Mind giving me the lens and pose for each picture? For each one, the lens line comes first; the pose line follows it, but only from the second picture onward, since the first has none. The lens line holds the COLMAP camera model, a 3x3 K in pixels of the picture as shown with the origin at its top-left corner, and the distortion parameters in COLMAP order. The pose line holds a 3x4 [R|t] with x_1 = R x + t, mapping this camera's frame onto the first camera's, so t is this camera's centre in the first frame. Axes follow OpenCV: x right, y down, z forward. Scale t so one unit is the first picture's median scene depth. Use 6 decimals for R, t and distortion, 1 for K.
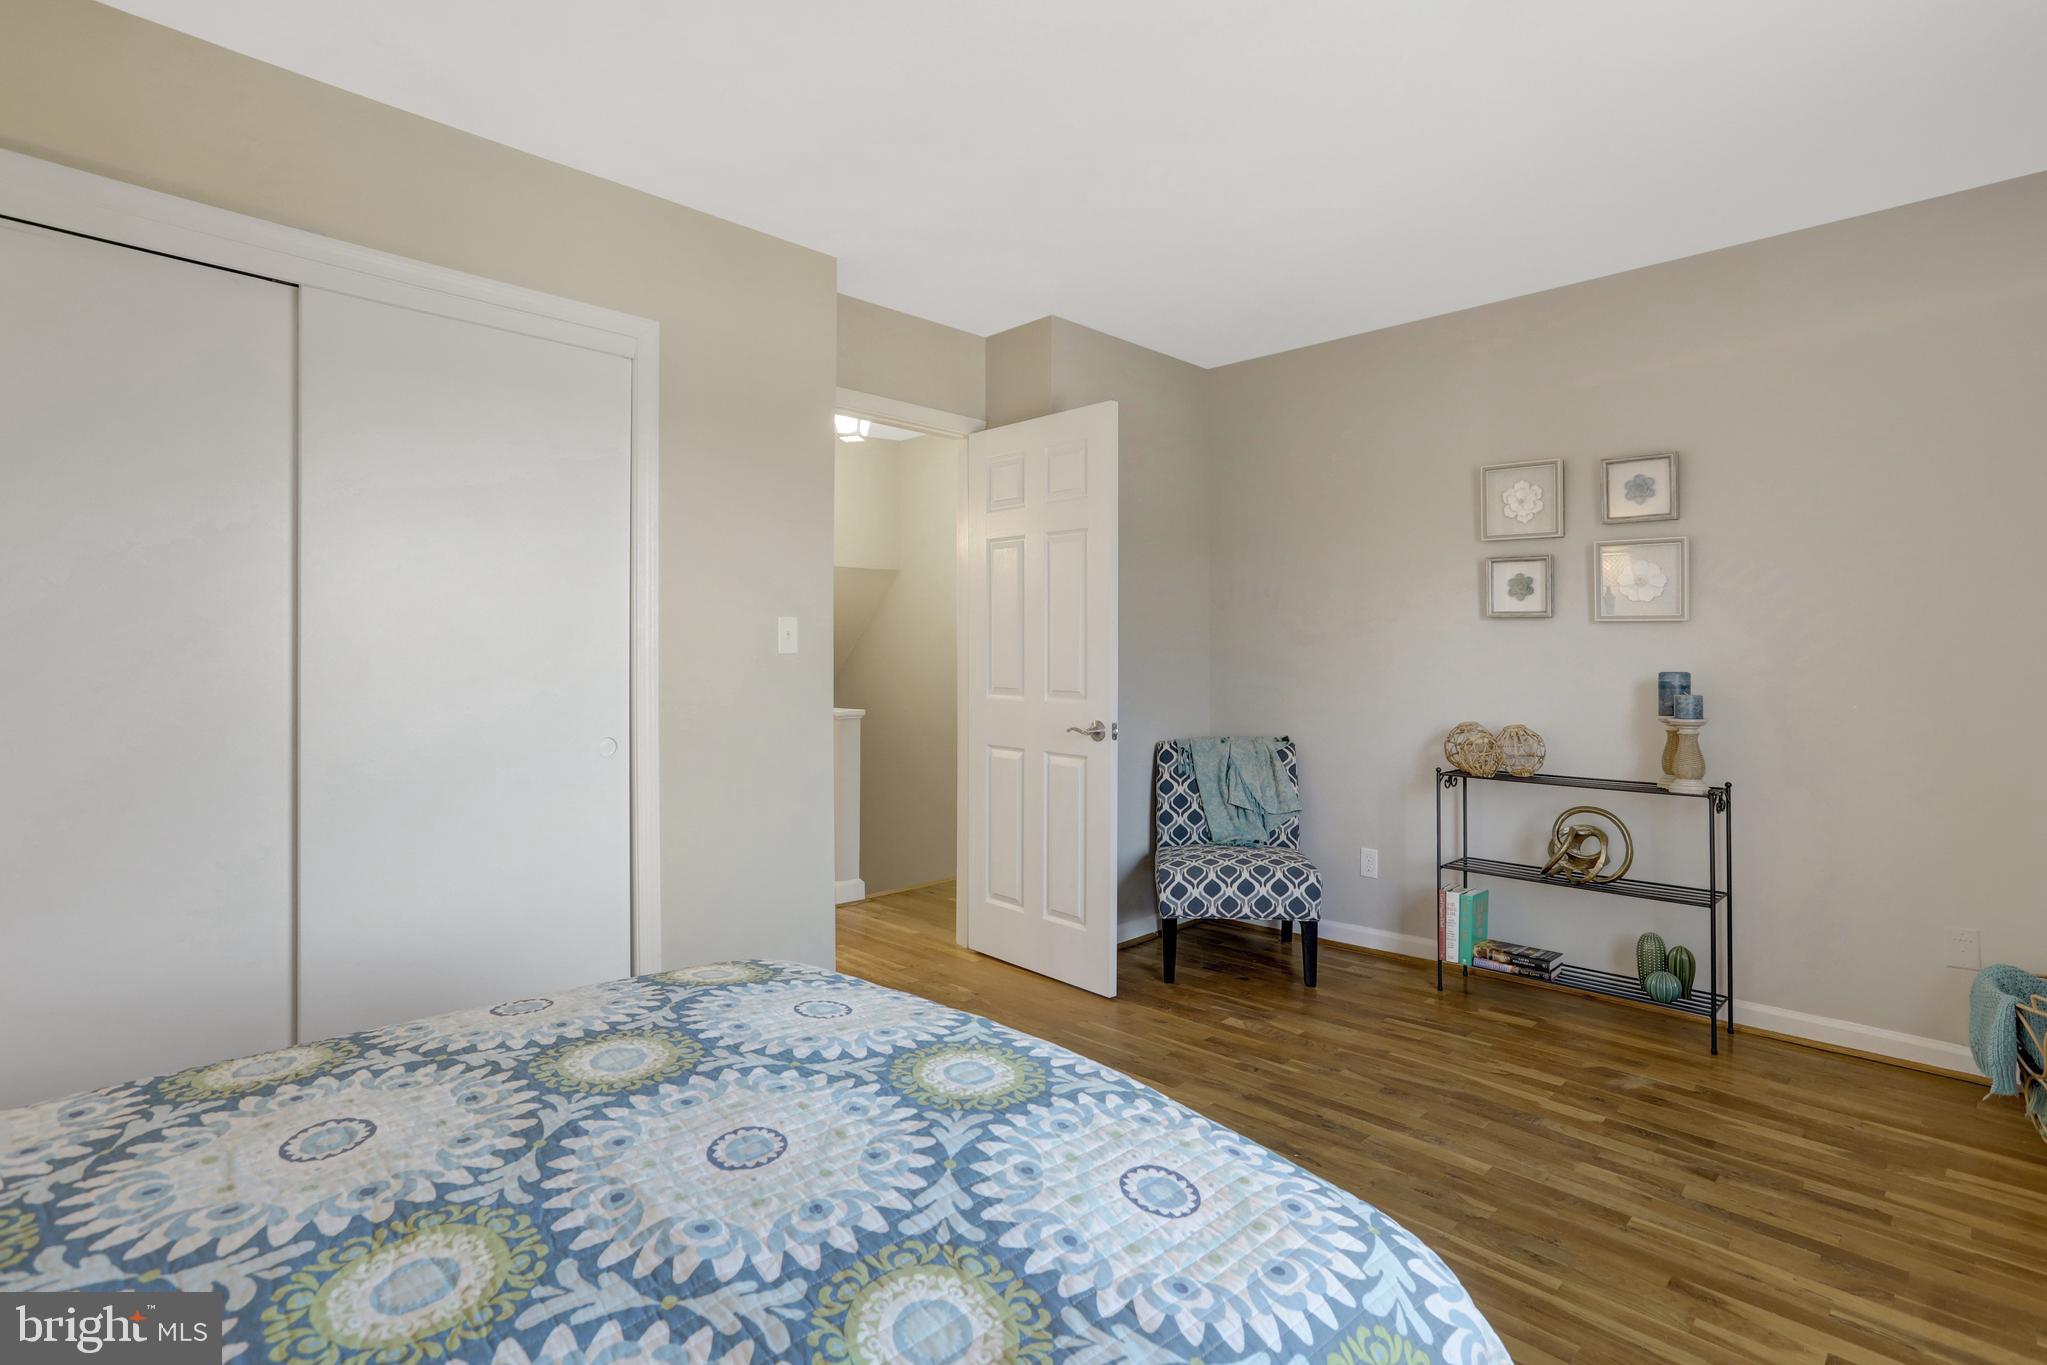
lens RADIAL K [[981.9, 0, 1027.5], [0, 981.9, 663.9], [0, 0, 1]] dist [-0.032159, 0.012612]
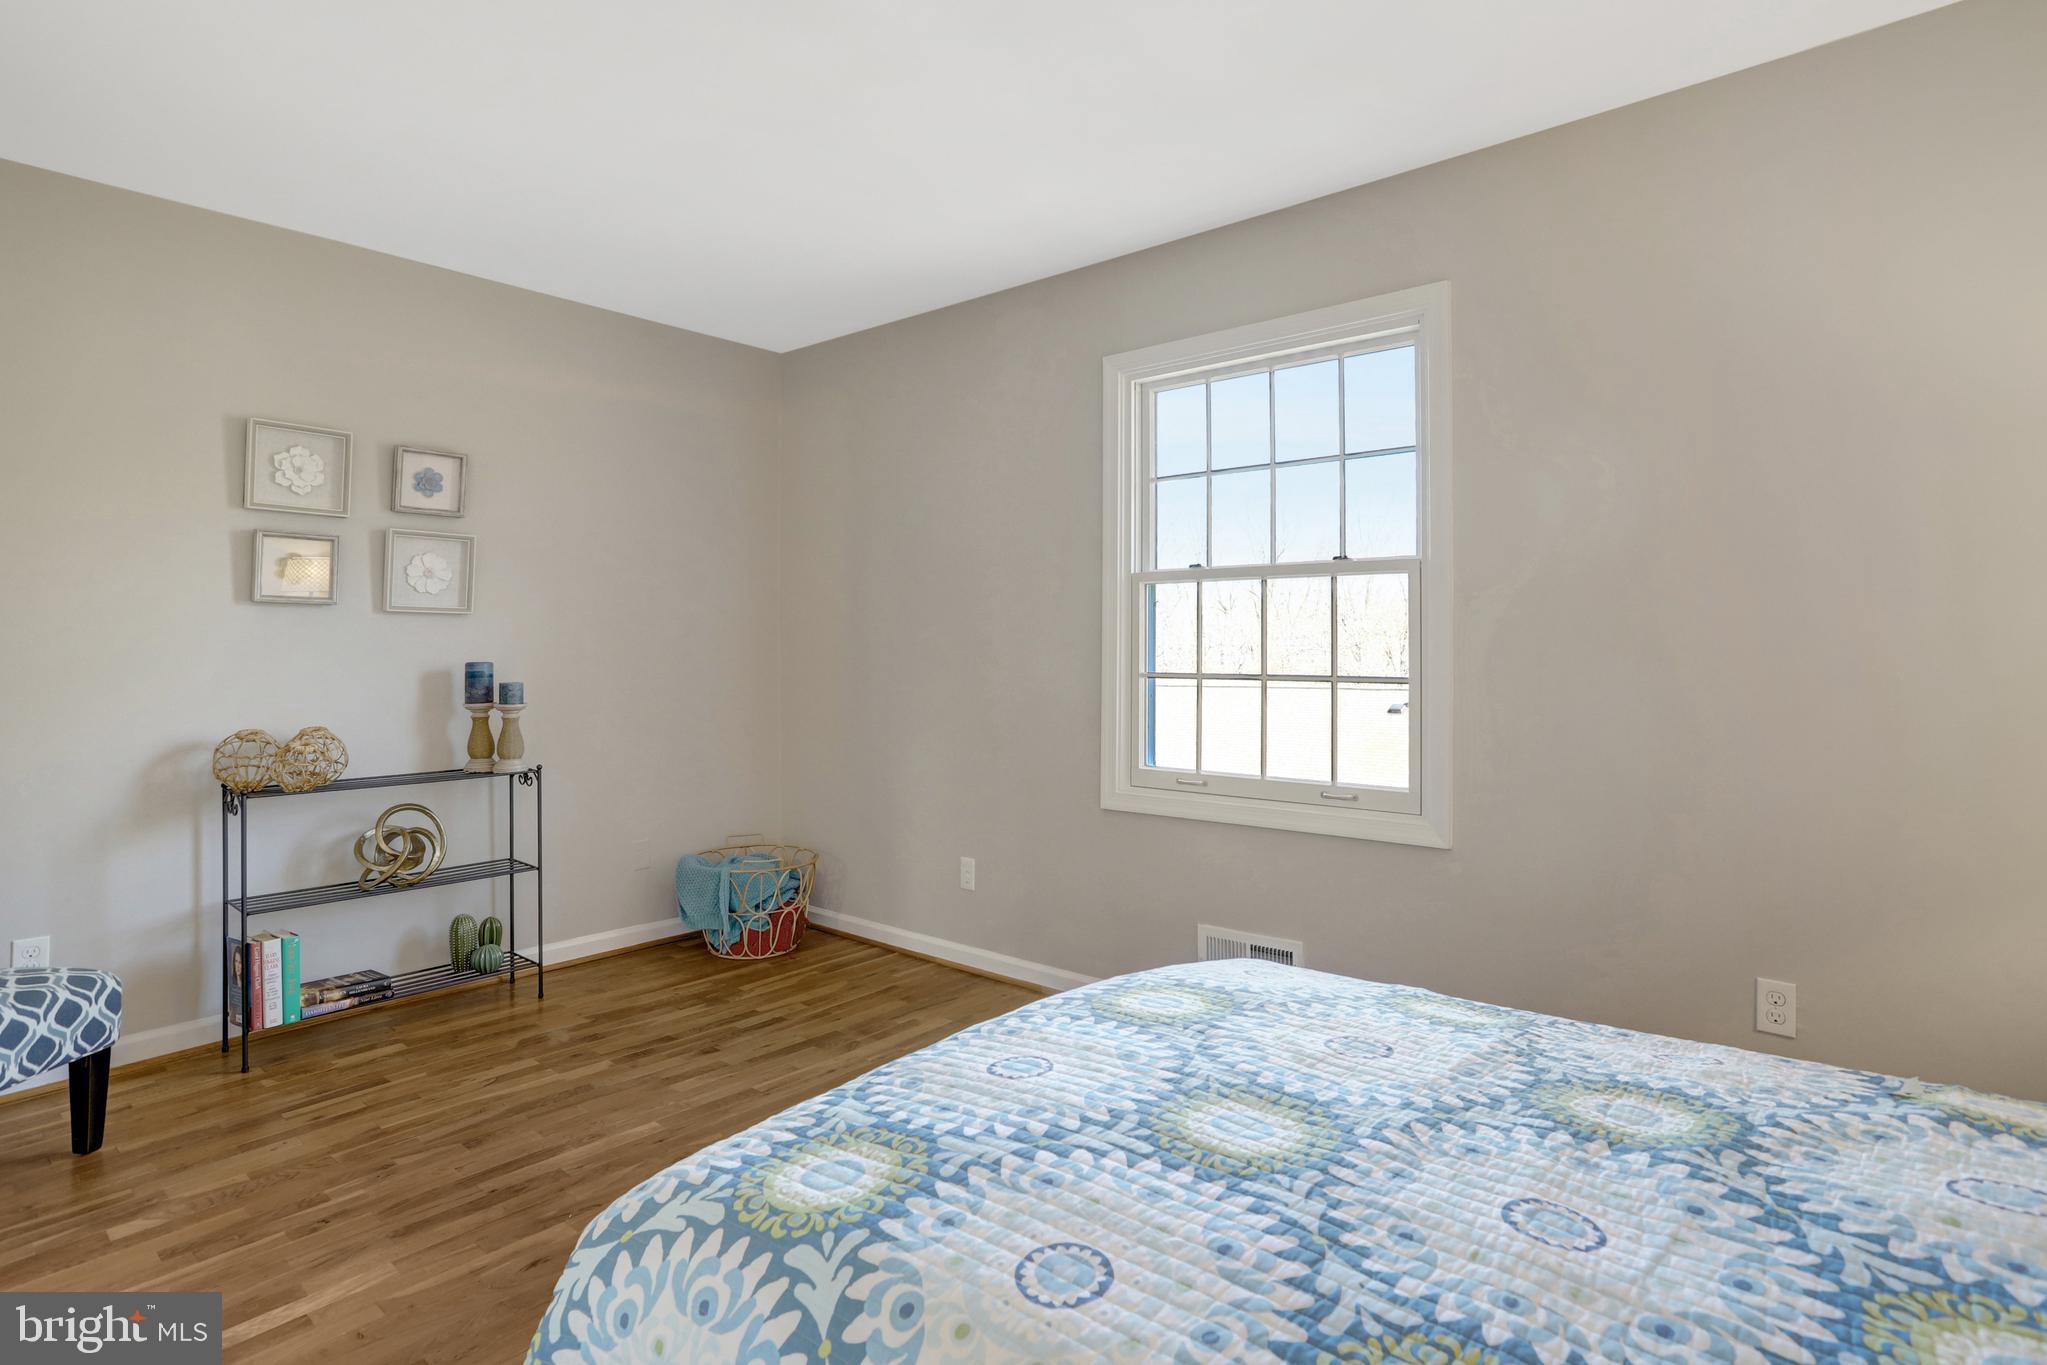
lens RADIAL K [[1023.0, 0, 1019.0], [0, 1023.0, 633.5], [0, 0, 1]] dist [-0.000211, 0.001110]
pose [[-0.036569, 0.008325, 0.999296, -0.473208], [0.008051, 0.999935, -0.008036, -0.009597], [-0.999299, 0.007752, -0.036634, 0.438468]]
